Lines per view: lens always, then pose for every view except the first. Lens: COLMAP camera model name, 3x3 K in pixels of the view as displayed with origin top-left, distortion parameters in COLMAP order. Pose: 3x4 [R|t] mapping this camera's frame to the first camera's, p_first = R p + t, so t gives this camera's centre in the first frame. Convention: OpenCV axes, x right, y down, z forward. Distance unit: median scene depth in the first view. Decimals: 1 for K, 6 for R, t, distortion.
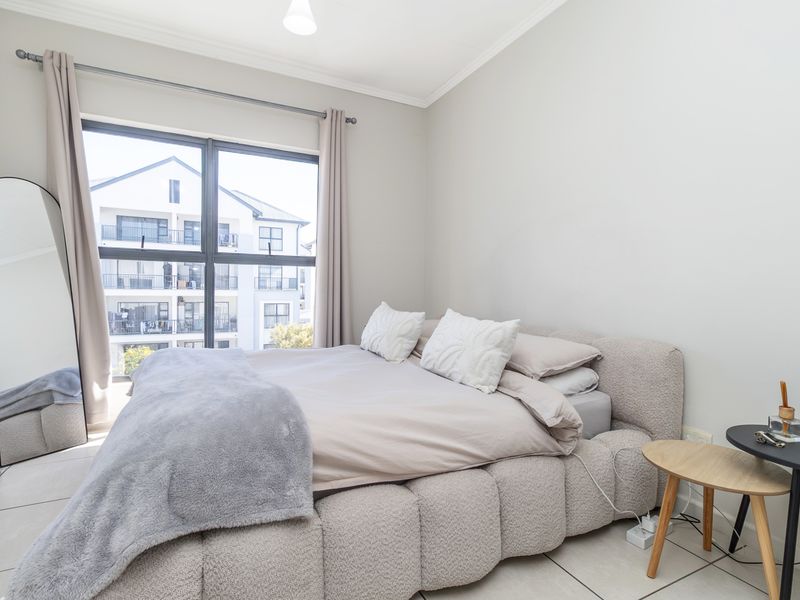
lens RADIAL K [[421.6, 0, 400.0], [0, 421.6, 300.0], [0, 0, 1]] dist [0.012395, -0.000437]
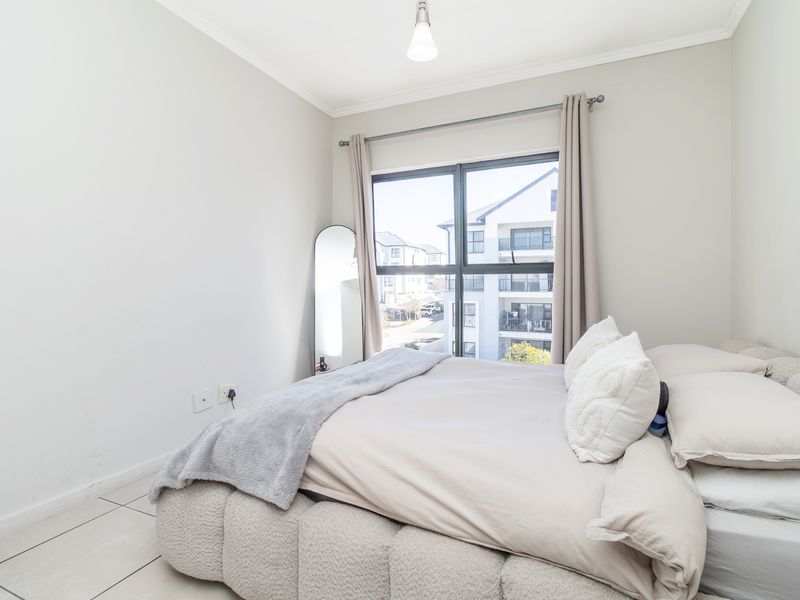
lens RADIAL K [[422.5, 0, 400.0], [0, 422.5, 285.0], [0, 0, 1]] dist [0.000960, -0.000560]
pose [[0.620020, -0.013883, -0.784463, 0.334761], [-0.015329, 0.999438, -0.029803, -0.023674], [0.784436, 0.030504, 0.619459, 0.194424]]
